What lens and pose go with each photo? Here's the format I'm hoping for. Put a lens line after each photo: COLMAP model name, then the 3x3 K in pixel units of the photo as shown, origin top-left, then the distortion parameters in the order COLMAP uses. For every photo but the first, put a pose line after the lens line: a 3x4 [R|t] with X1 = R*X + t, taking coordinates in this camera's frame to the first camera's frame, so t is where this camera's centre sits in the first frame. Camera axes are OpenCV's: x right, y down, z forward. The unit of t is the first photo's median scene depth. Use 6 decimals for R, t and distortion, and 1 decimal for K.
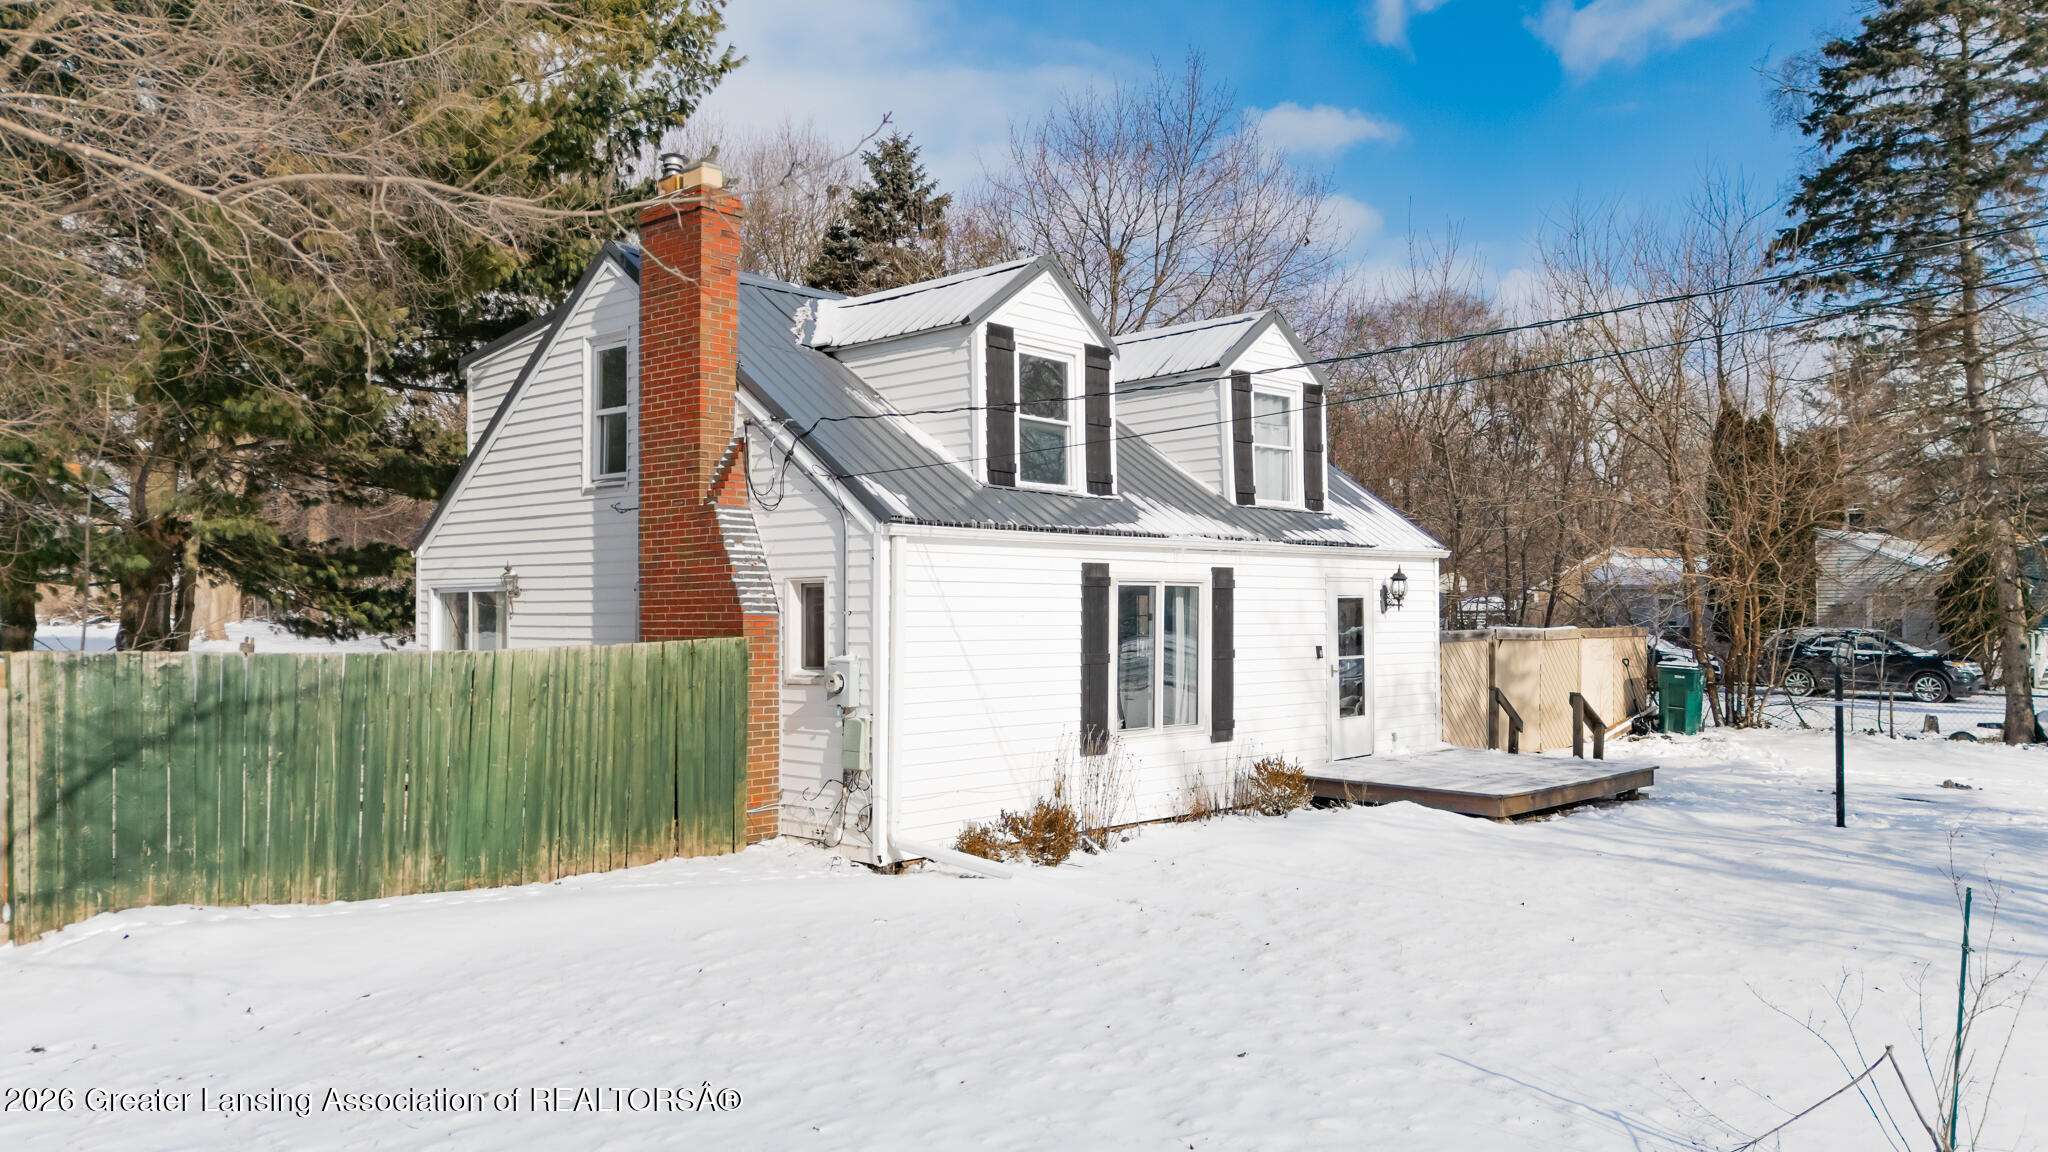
lens RADIAL K [[1481.2, 0, 1024.0], [0, 1481.2, 576.0], [0, 0, 1]] dist [0.002275, -0.001553]
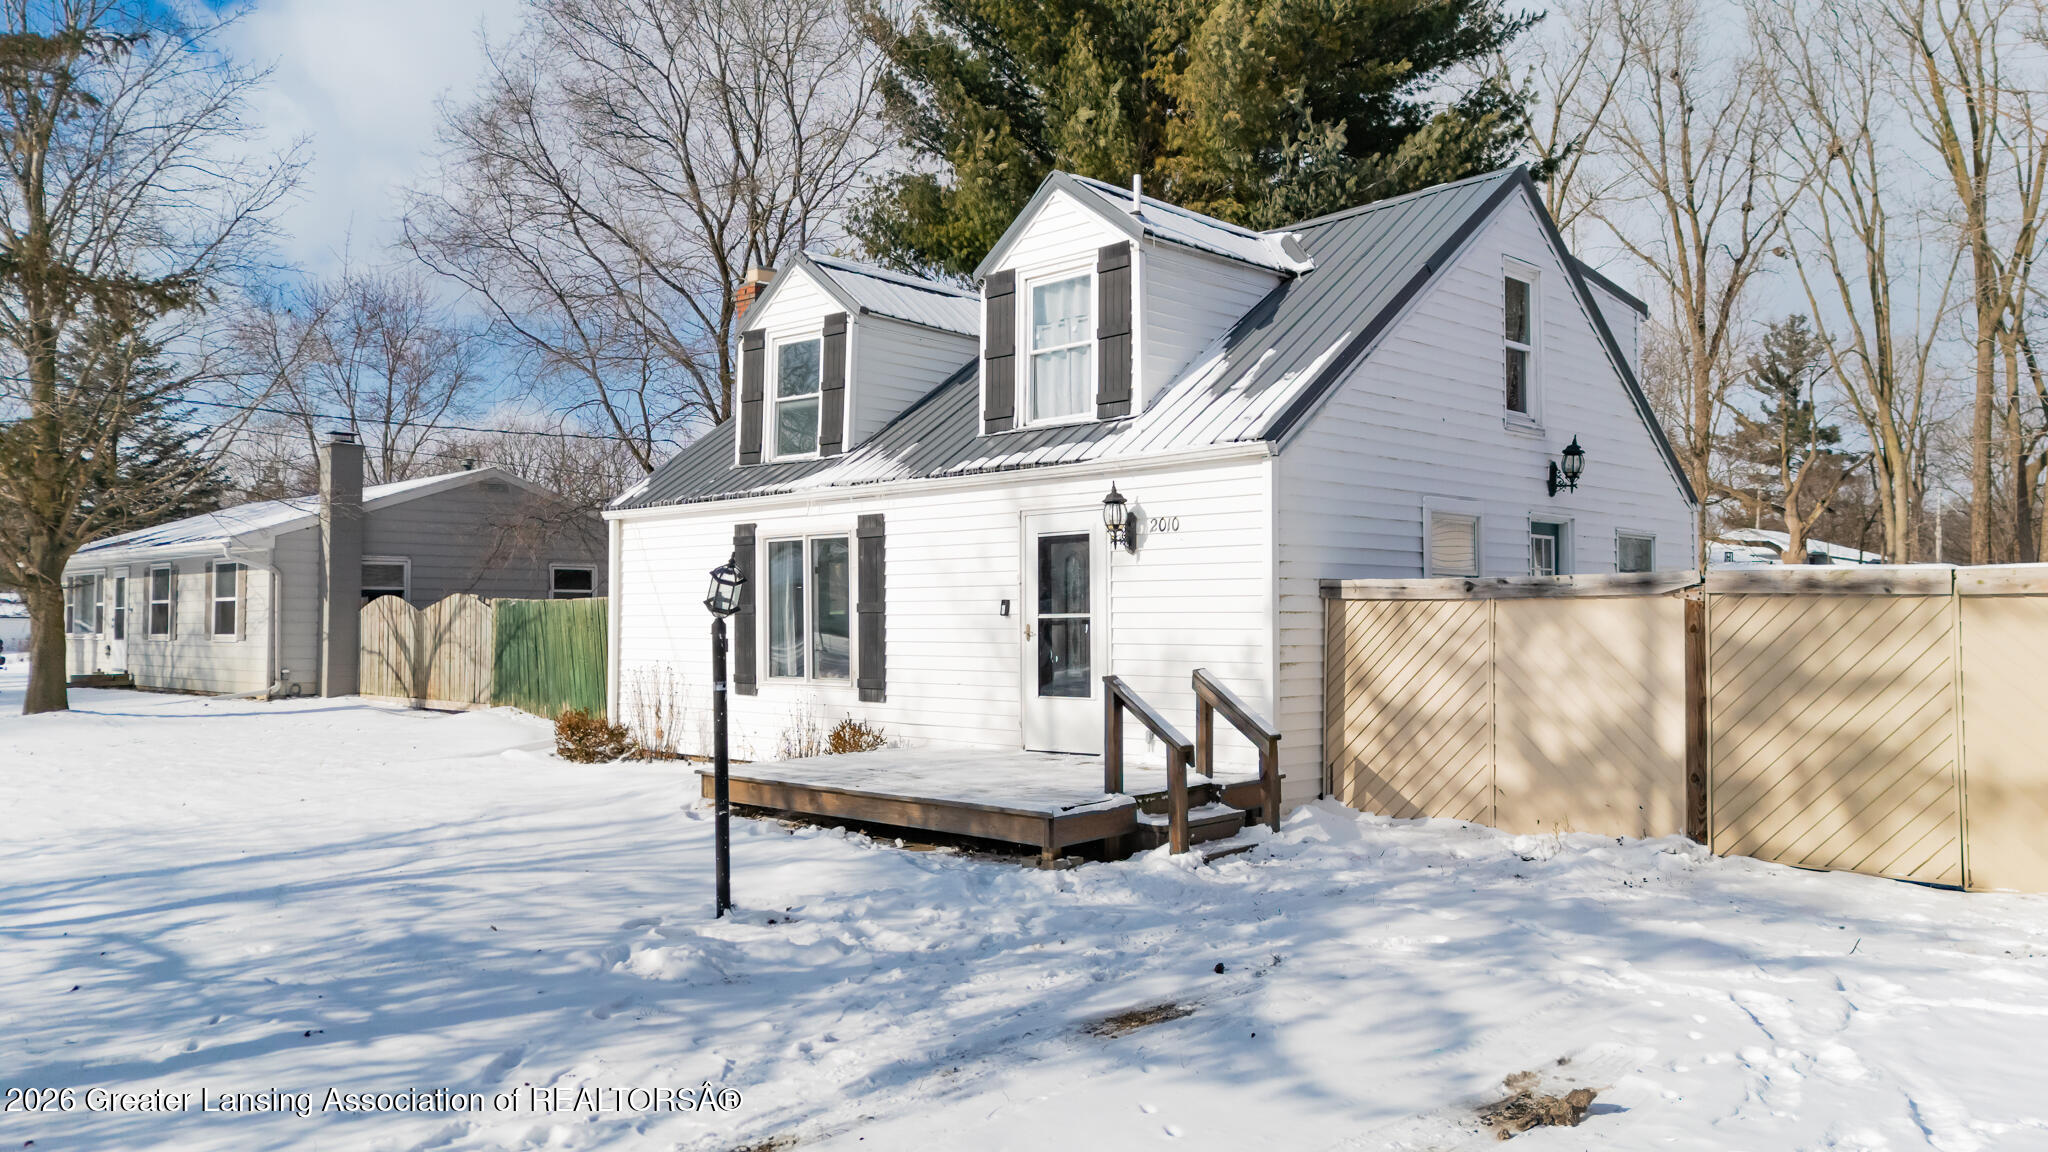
lens RADIAL K [[1481.2, 0, 1024.0], [0, 1481.2, 576.0], [0, 0, 1]] dist [0.002275, -0.001553]
pose [[-0.008496, -0.029550, -0.999527, 1.055803], [0.026407, 0.999208, -0.029765, 0.062873], [0.999615, -0.026647, -0.007709, 1.104408]]
